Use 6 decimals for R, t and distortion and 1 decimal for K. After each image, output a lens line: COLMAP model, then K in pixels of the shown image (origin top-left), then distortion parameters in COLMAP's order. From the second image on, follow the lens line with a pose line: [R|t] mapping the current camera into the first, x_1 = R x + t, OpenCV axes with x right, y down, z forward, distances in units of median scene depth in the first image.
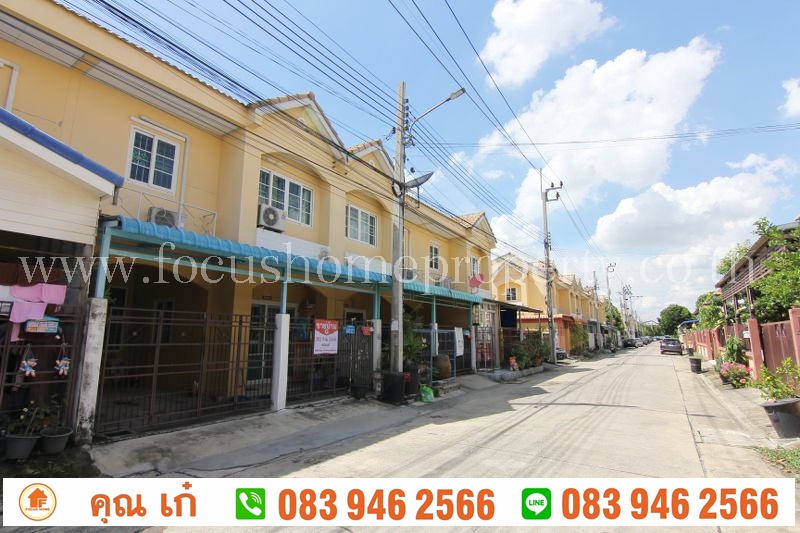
lens RADIAL K [[412.6, 0, 400.0], [0, 412.6, 266.5], [0, 0, 1]] dist [-0.000635, -0.000499]
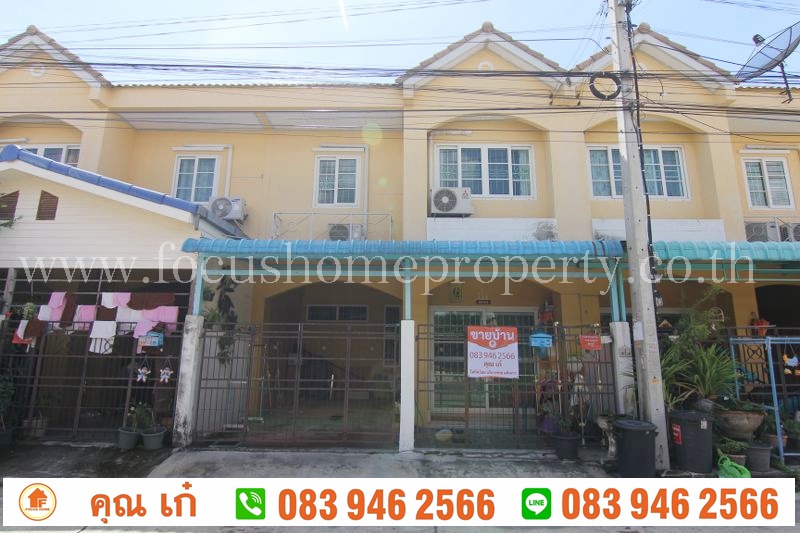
lens RADIAL K [[428.9, 0, 400.0], [0, 428.9, 266.5], [0, 0, 1]] dist [0.001683, -0.012955]
pose [[0.530881, -0.164457, -0.831336, 0.337949], [0.136047, 0.984805, -0.107939, 0.091136], [0.836455, -0.055798, 0.545188, 0.516217]]
